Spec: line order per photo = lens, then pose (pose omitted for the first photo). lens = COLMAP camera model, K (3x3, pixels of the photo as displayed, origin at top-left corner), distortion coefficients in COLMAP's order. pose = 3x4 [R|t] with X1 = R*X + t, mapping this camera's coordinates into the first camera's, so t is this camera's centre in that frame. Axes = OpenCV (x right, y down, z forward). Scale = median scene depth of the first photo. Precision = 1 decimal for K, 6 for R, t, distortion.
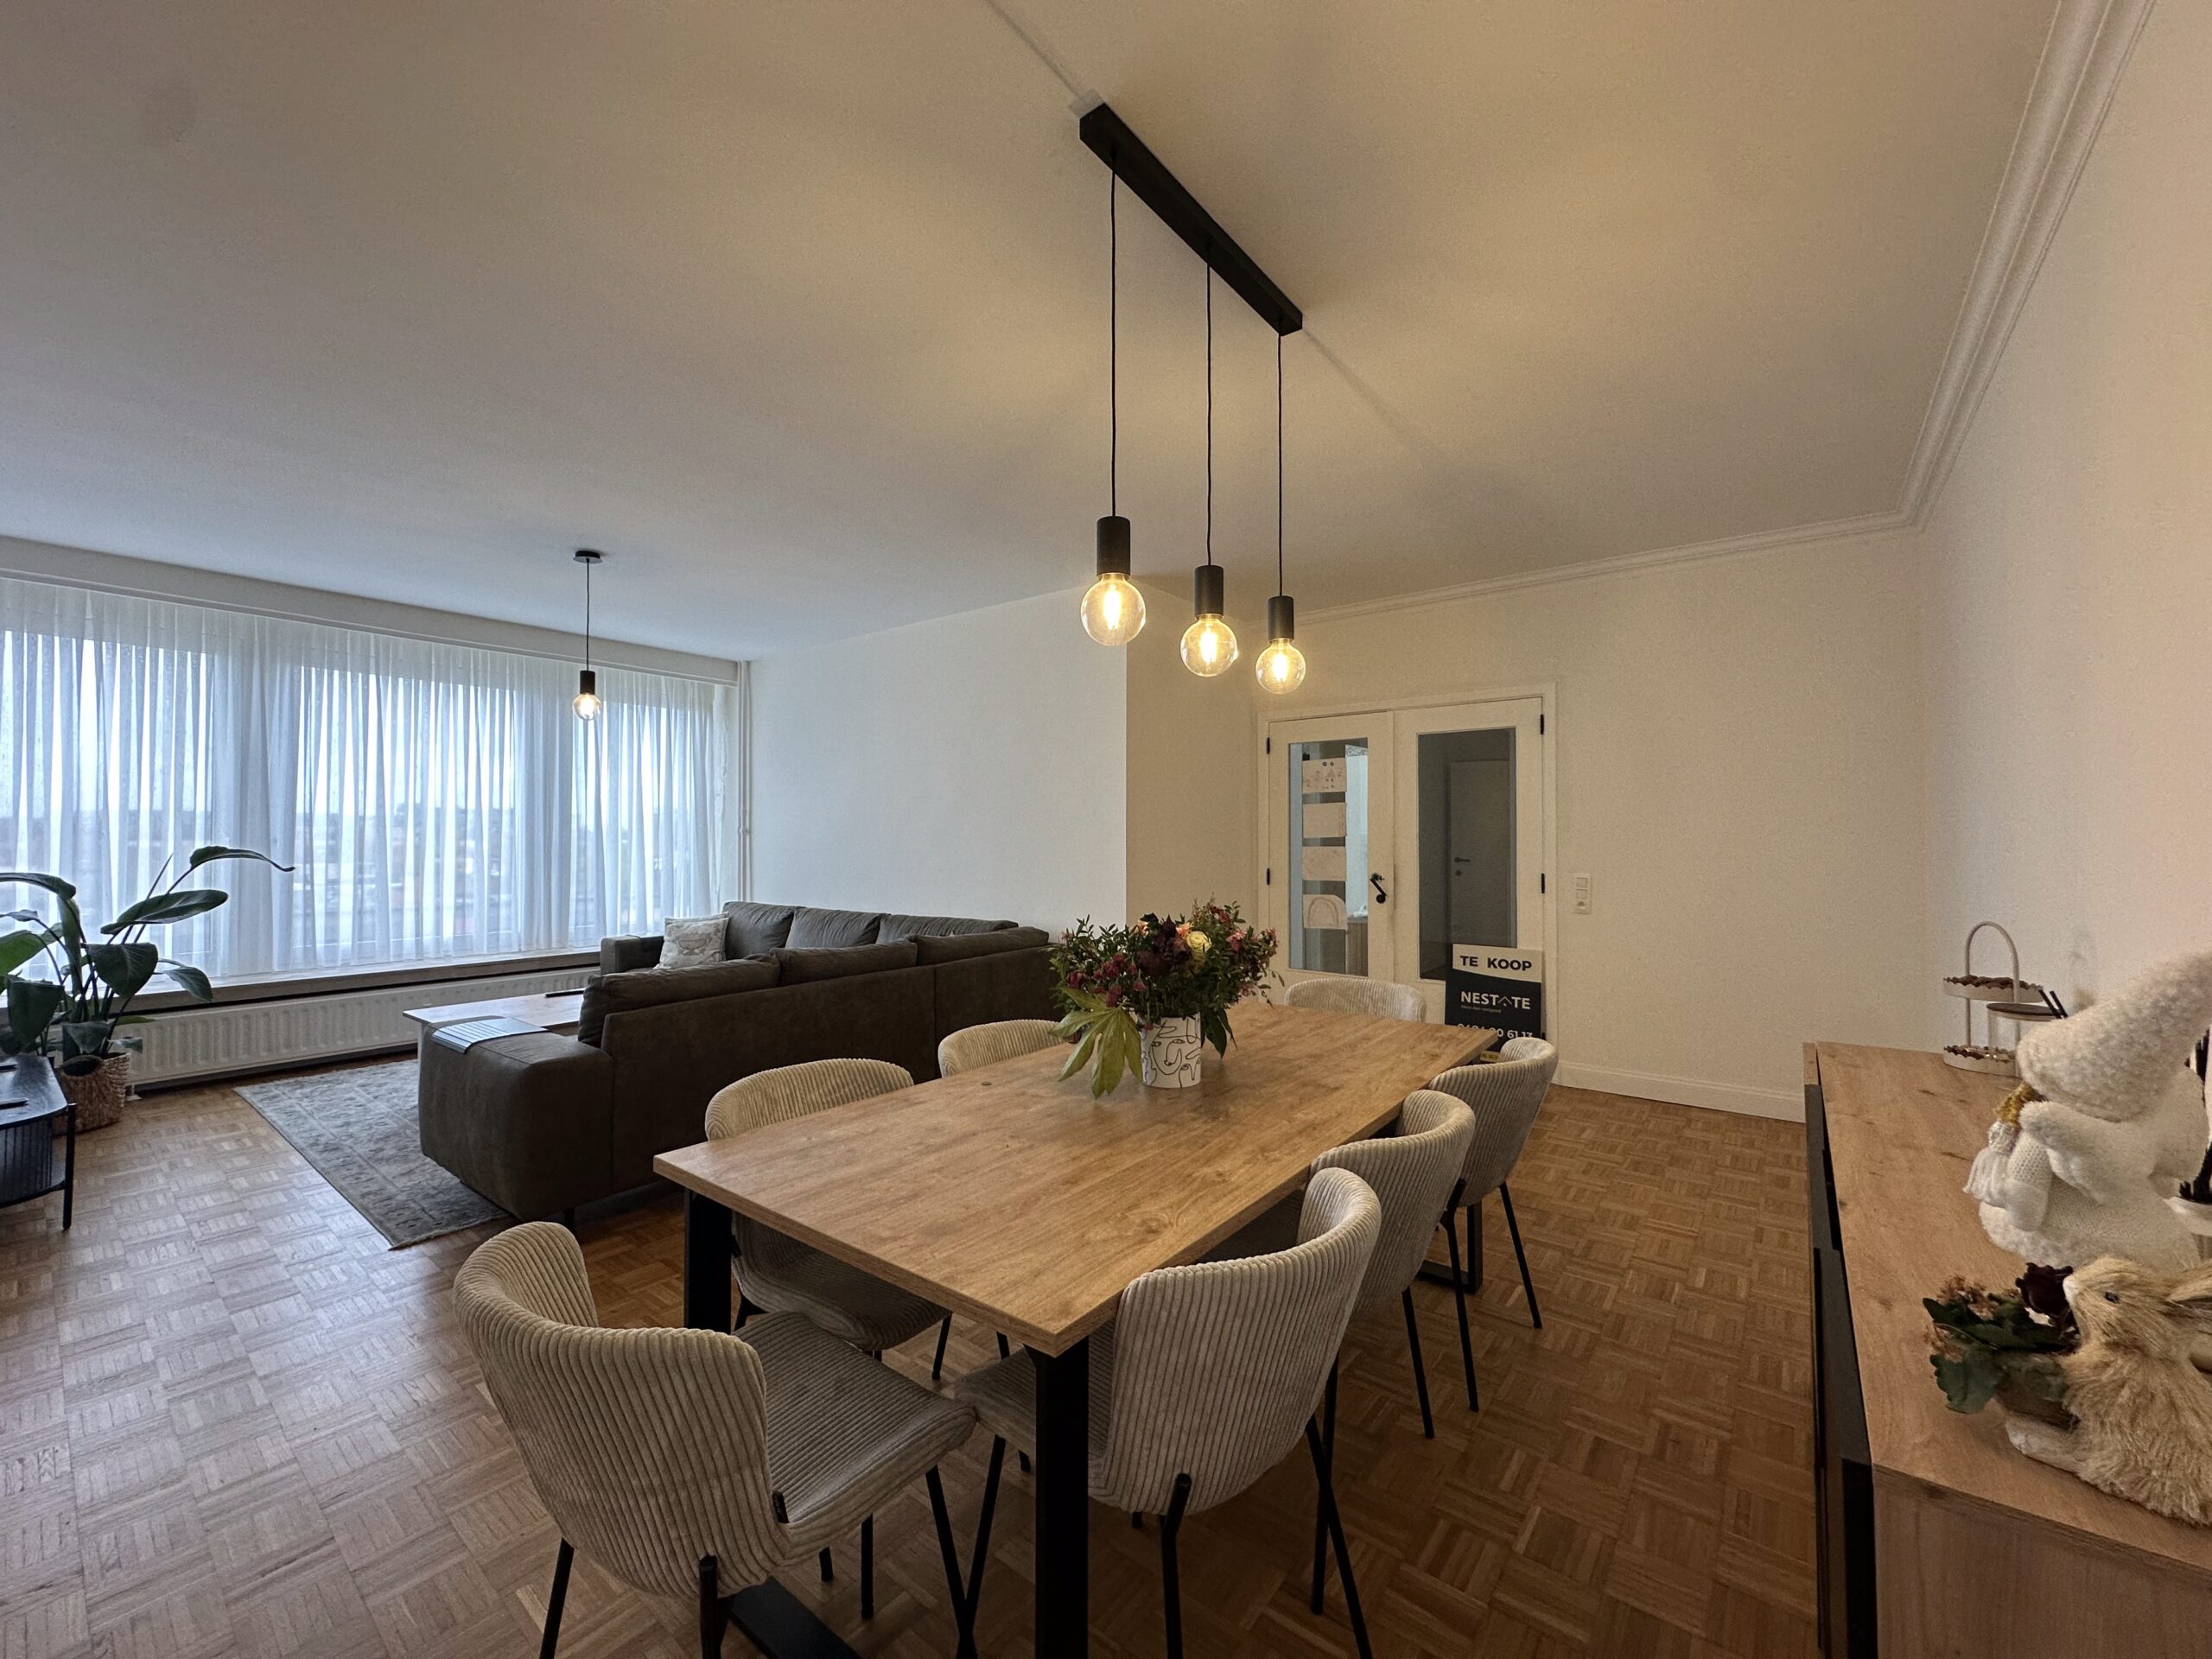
lens RADIAL K [[891.5, 0, 1106.0], [0, 891.5, 829.5], [0, 0, 1]] dist [0.000185, 0.000207]
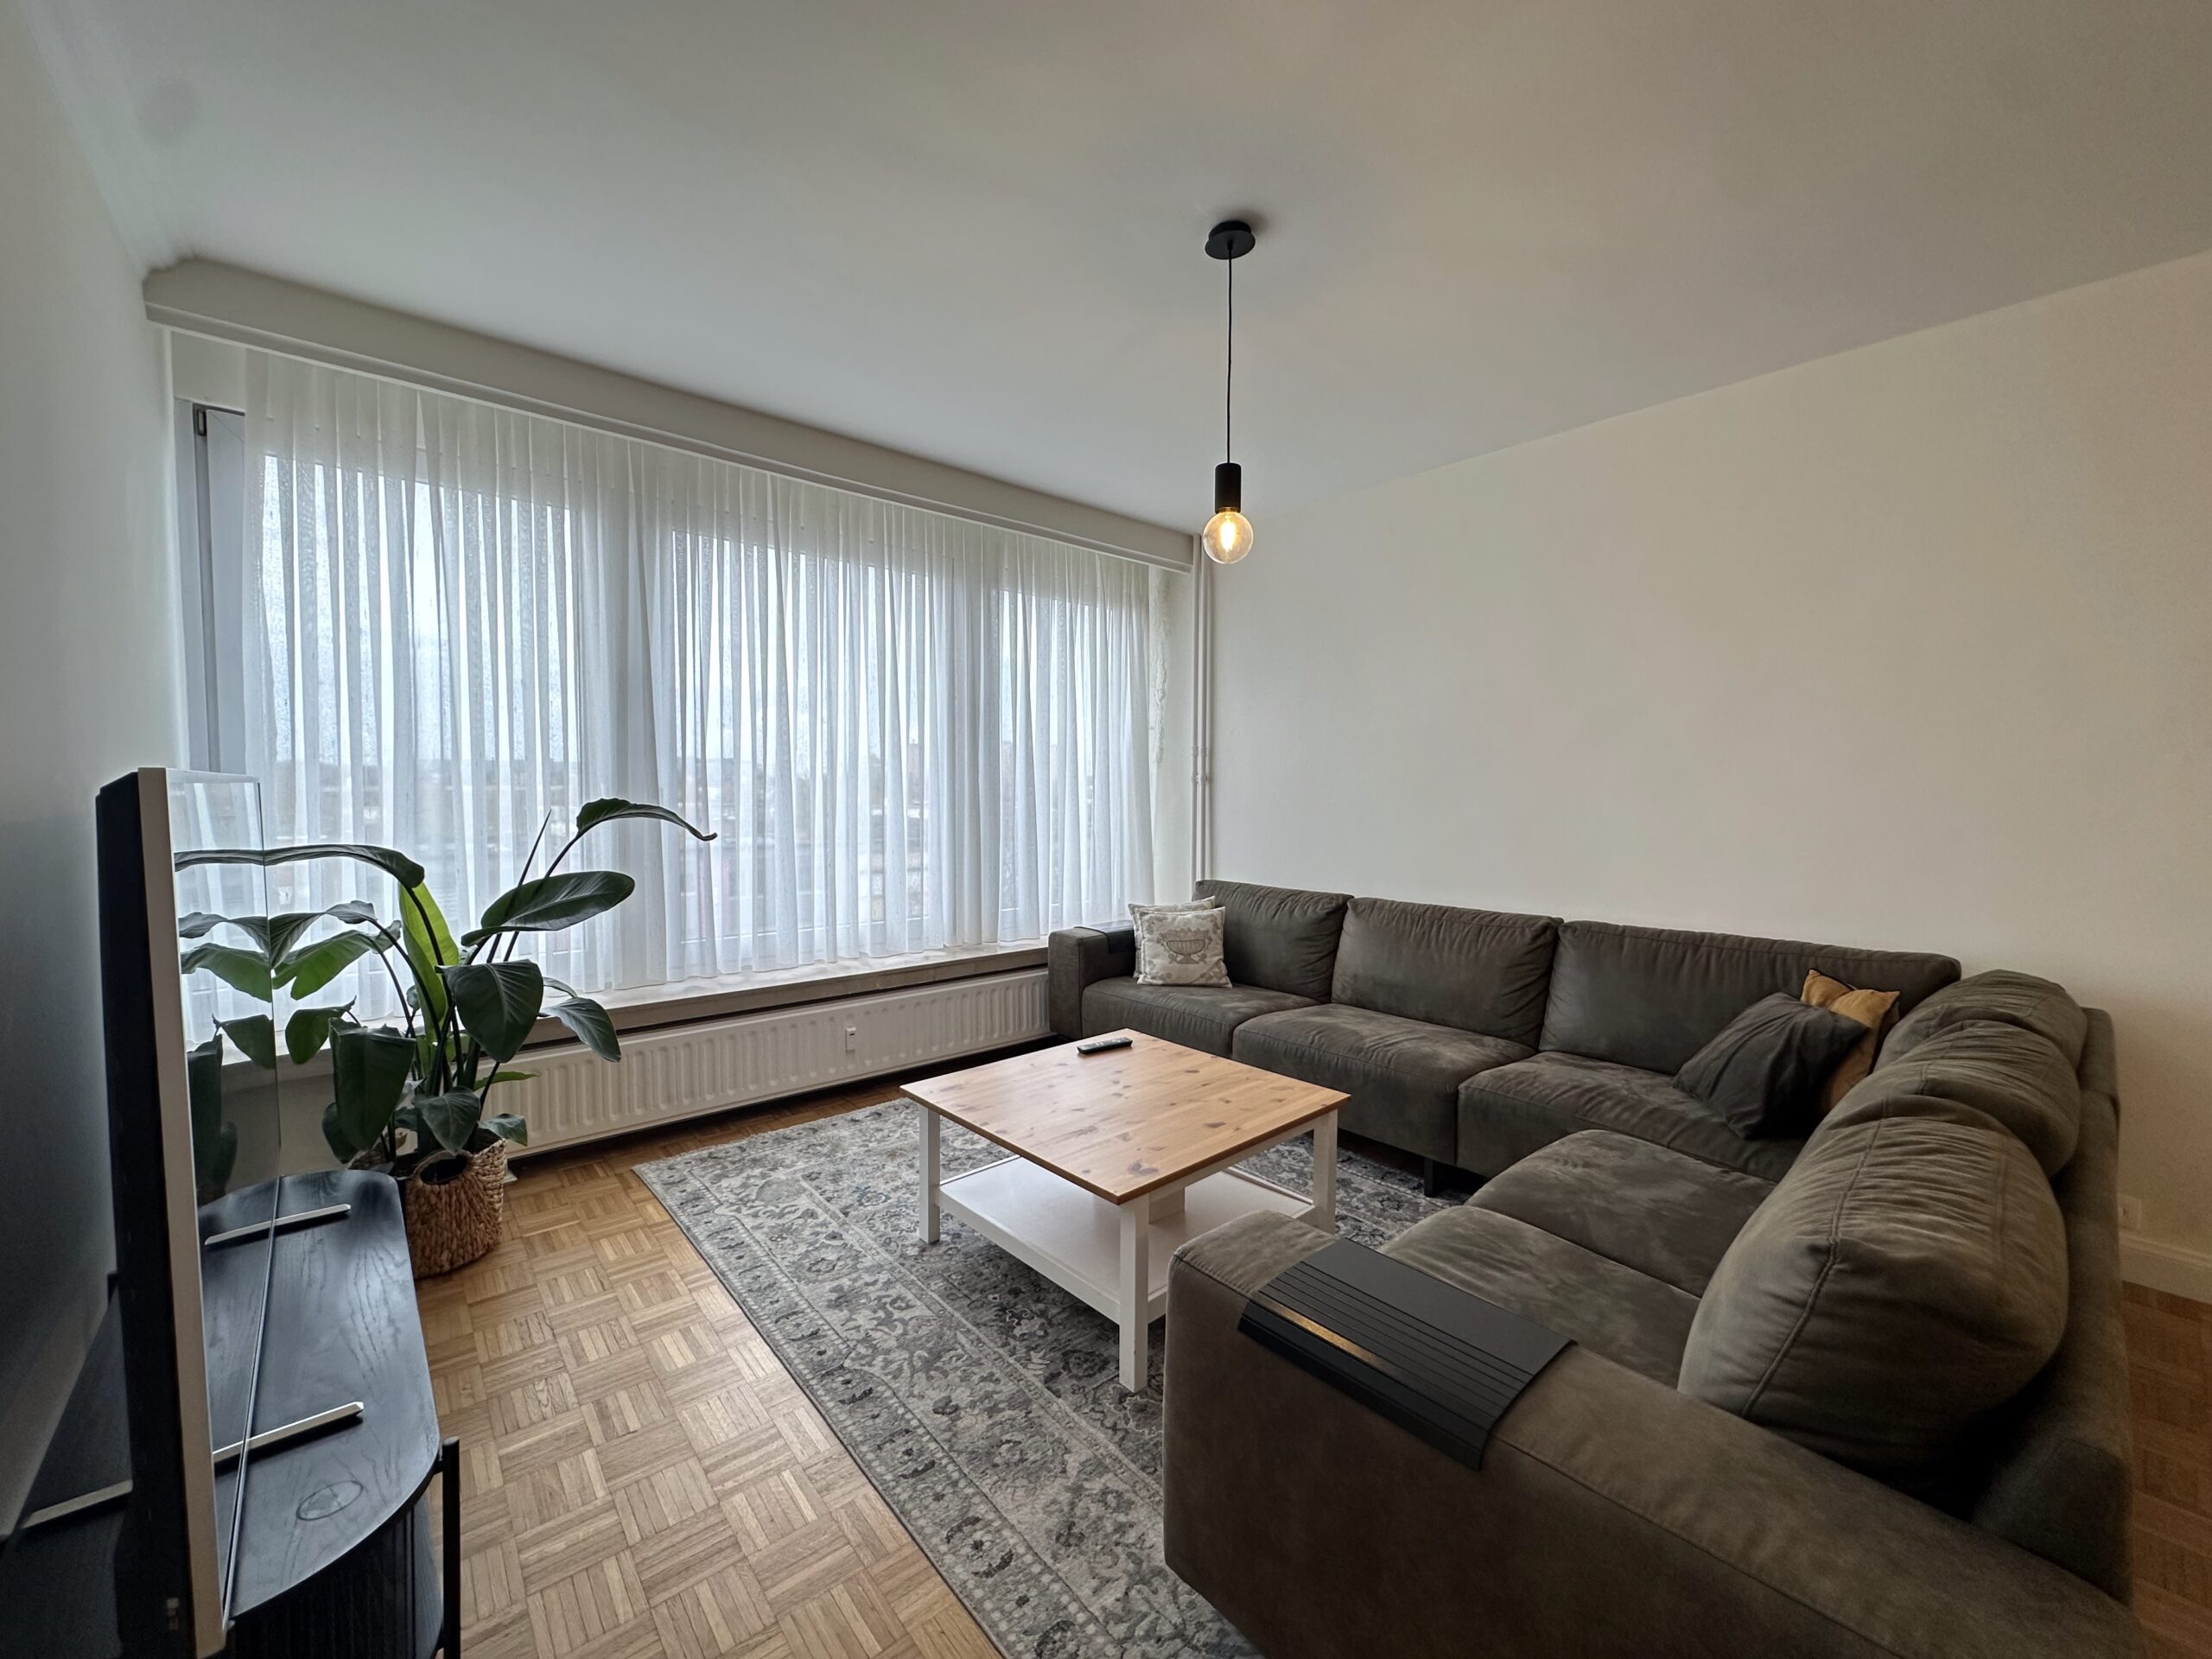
lens RADIAL K [[878.8, 0, 1106.0], [0, 878.8, 829.5], [0, 0, 1]] dist [0.002478, 0.000088]
pose [[0.981870, 0.013633, -0.189065, -0.511625], [-0.003296, 0.998487, 0.054881, 0.005564], [0.189527, -0.053263, 0.980430, 0.439249]]
